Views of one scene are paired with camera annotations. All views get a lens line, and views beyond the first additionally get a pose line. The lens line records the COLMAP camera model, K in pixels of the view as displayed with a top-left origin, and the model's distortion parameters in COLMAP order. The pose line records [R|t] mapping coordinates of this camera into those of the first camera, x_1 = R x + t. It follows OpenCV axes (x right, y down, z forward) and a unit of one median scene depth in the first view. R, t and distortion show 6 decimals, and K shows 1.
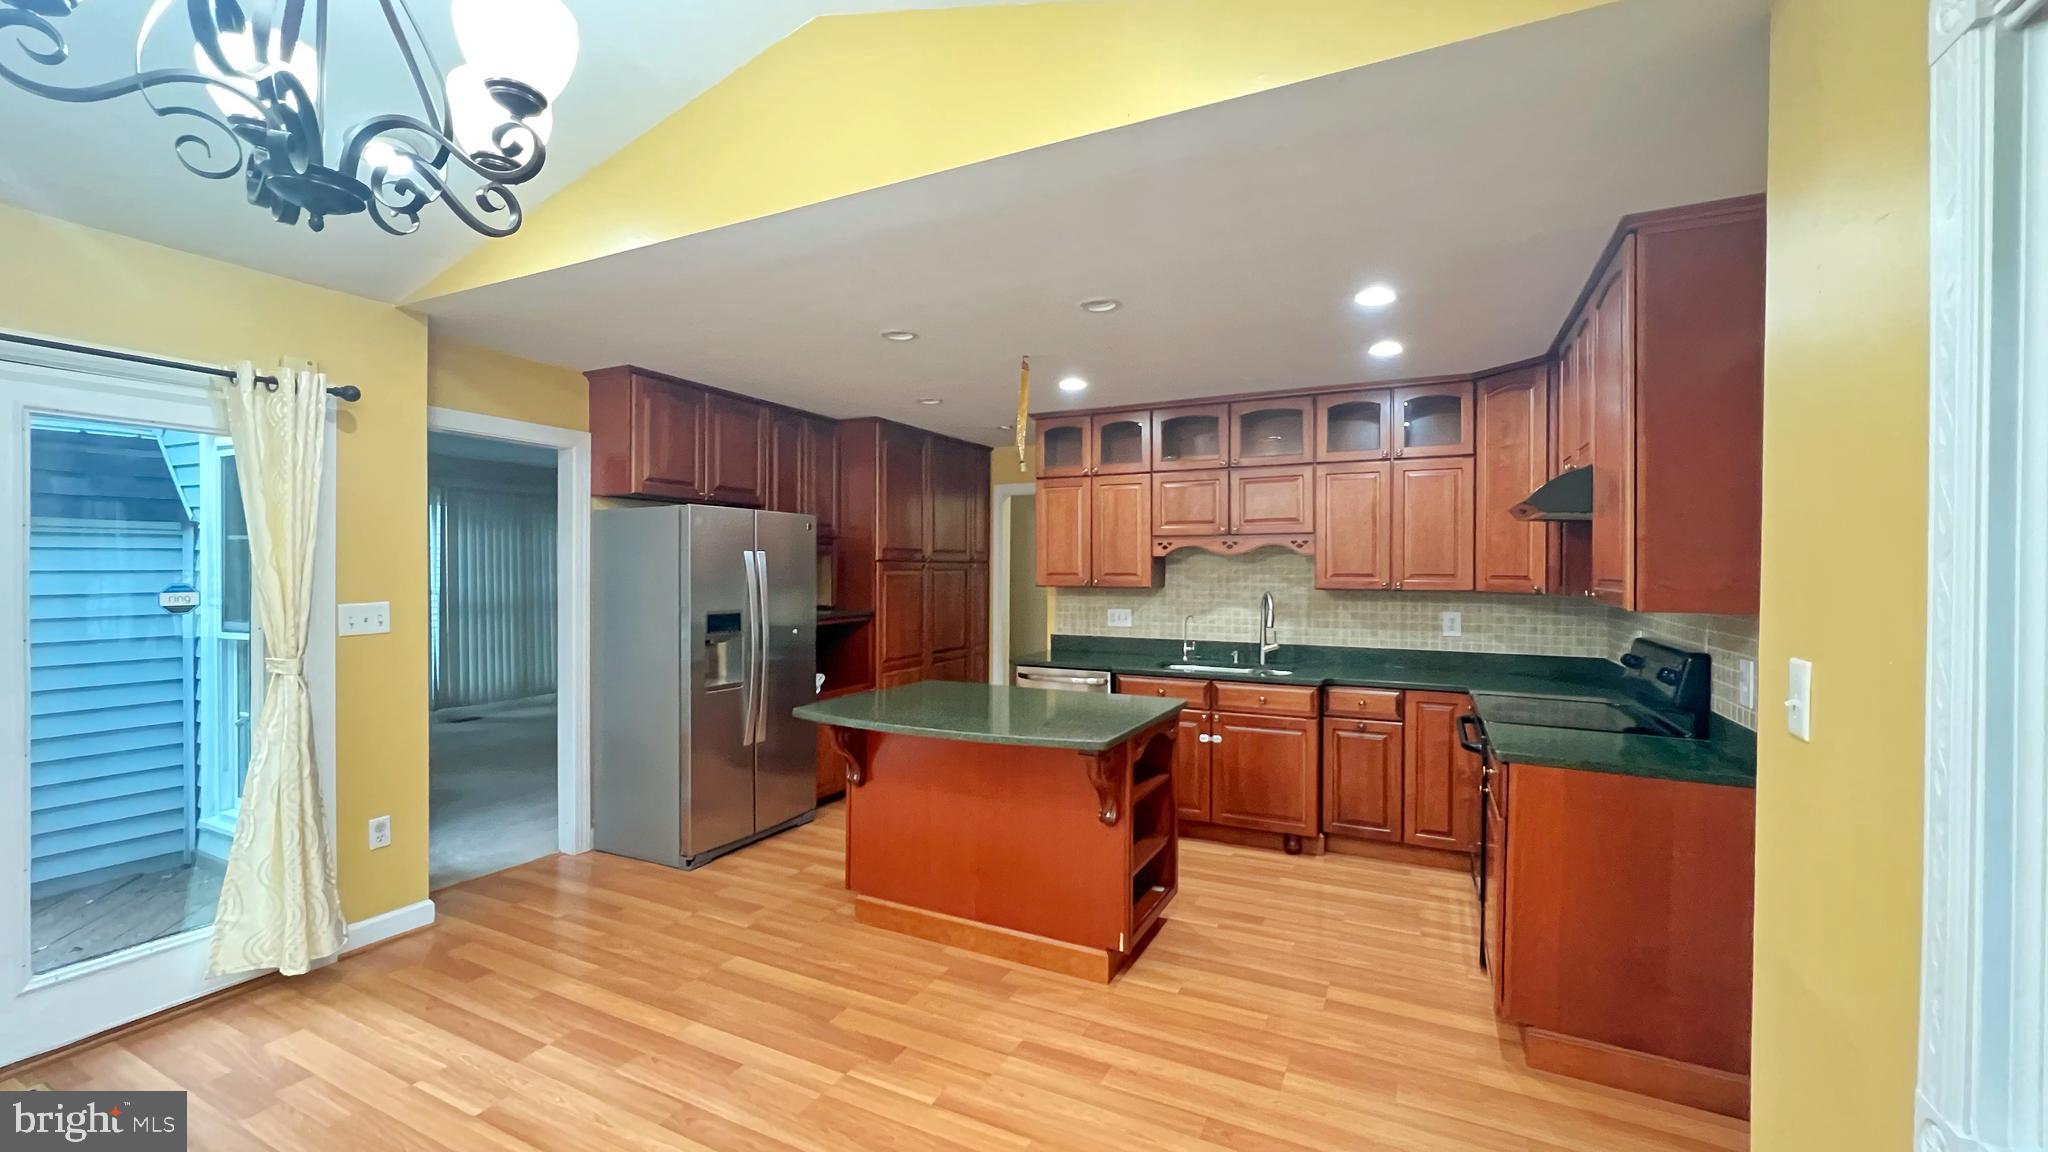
lens RADIAL K [[818.8, 0, 1022.4], [0, 818.8, 575.5], [0, 0, 1]] dist [0.000690, 0.000018]
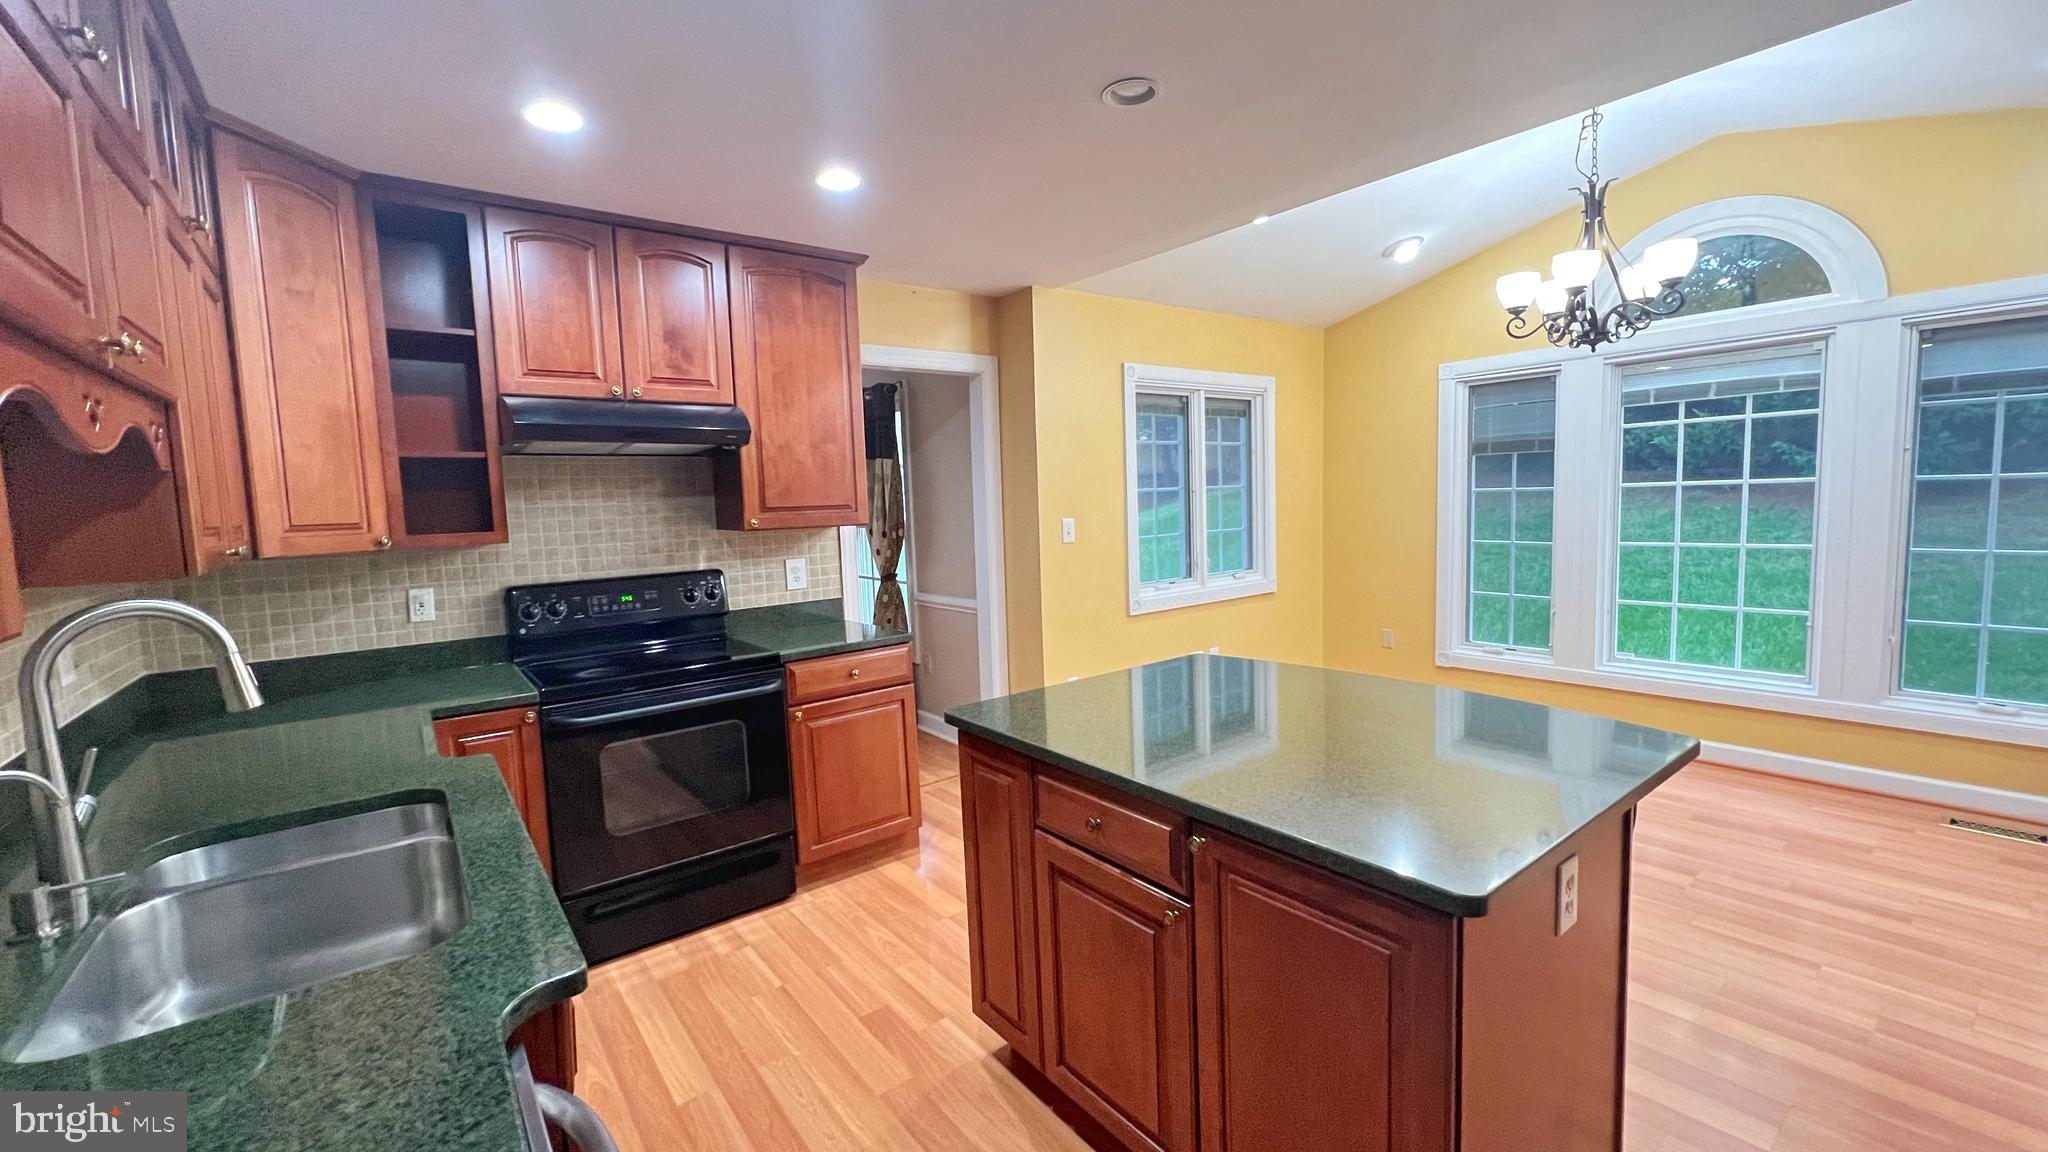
lens RADIAL K [[814.3, 0, 1025.0], [0, 814.3, 573.5], [0, 0, 1]] dist [-0.007254, -0.000111]
pose [[-0.904715, -0.011374, 0.425864, -0.079765], [0.036997, 0.993769, 0.105138, -0.005678], [-0.424407, 0.110876, -0.898658, 1.174393]]
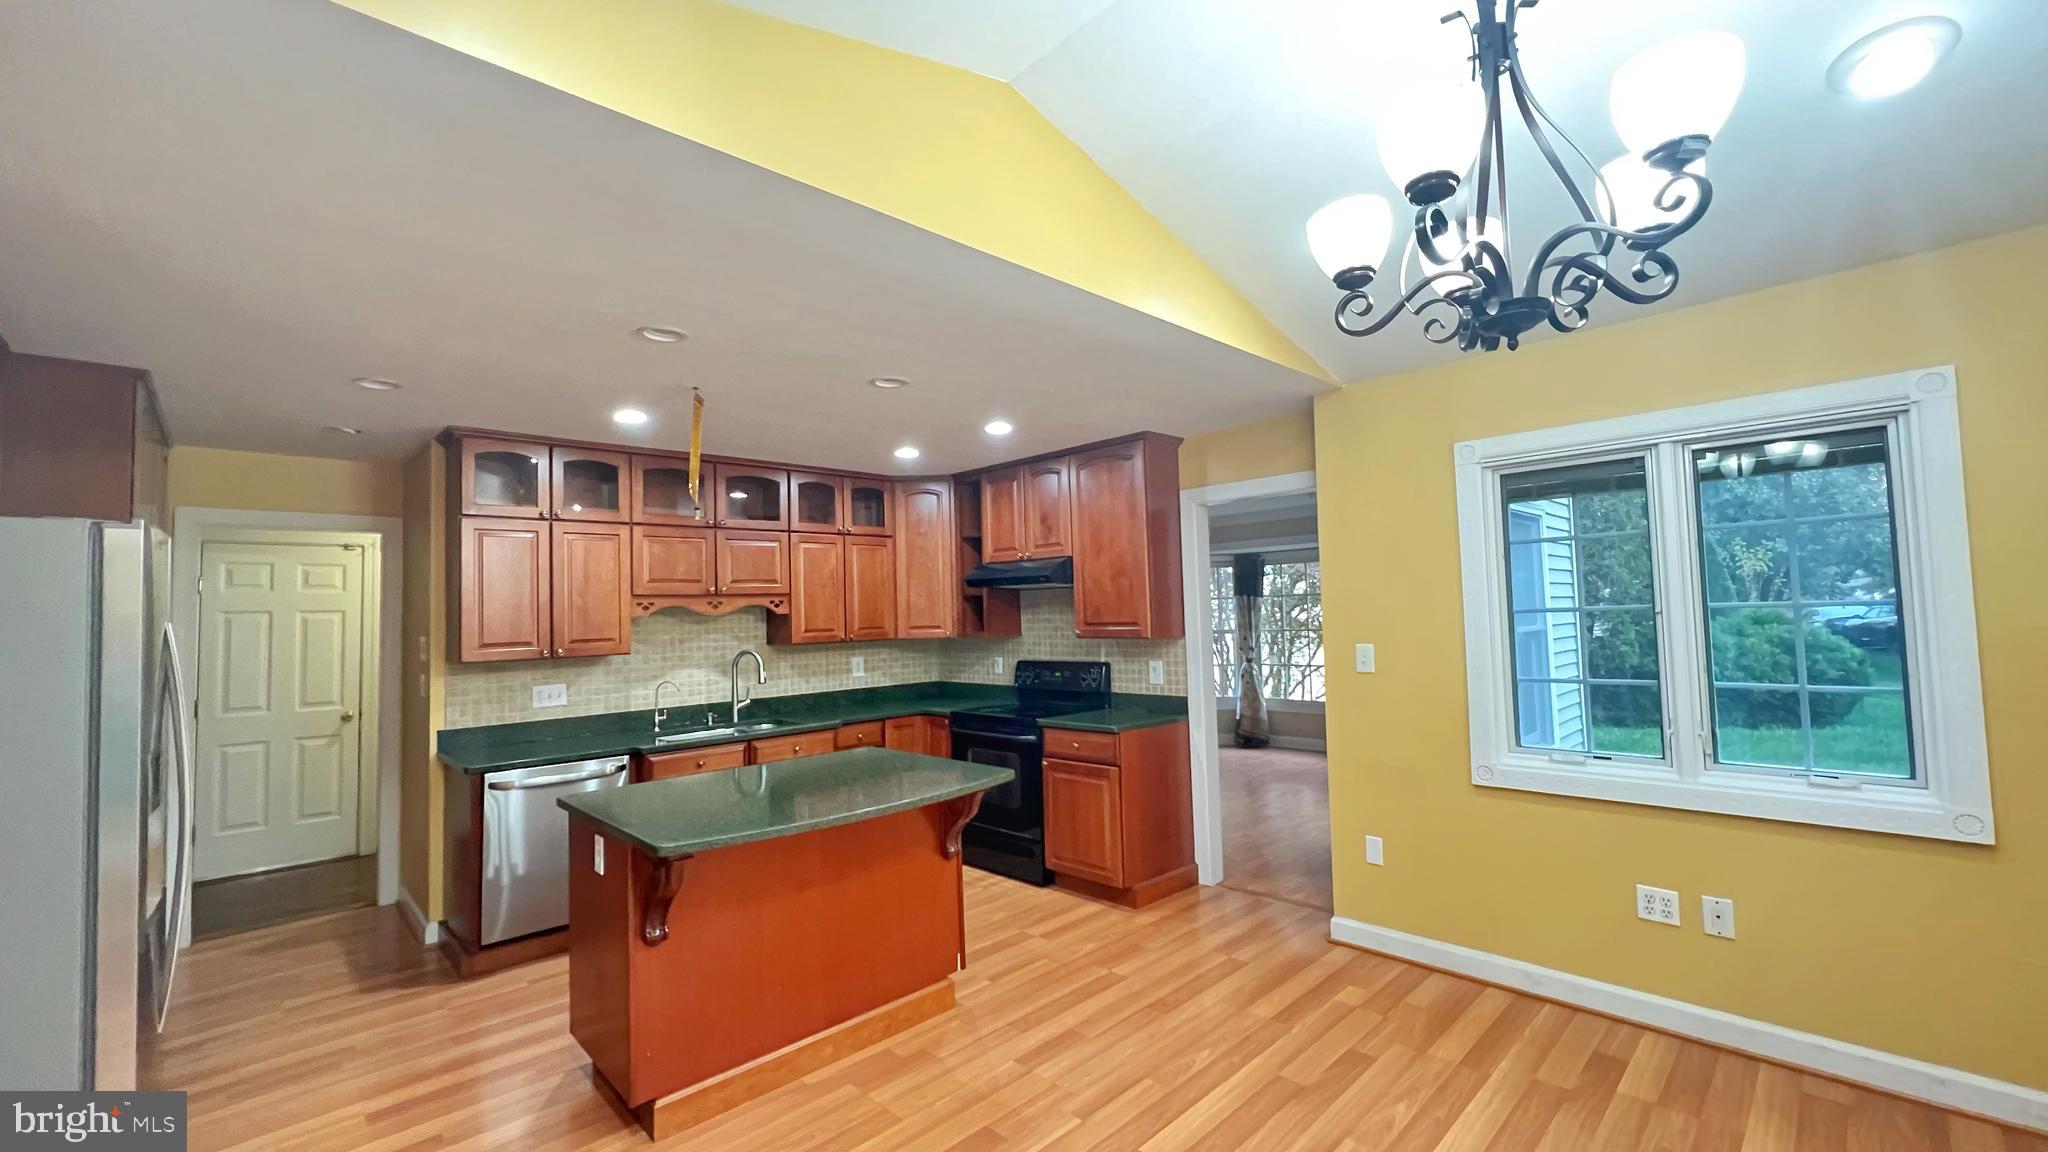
lens RADIAL K [[818.8, 0, 1017.6], [0, 818.8, 568.1], [0, 0, 1]] dist [0.000690, 0.000018]
pose [[0.334329, 0.039734, 0.941619, -0.600341], [0.041856, 0.997499, -0.056954, -0.010624], [-0.941527, 0.058453, 0.331829, 0.346162]]
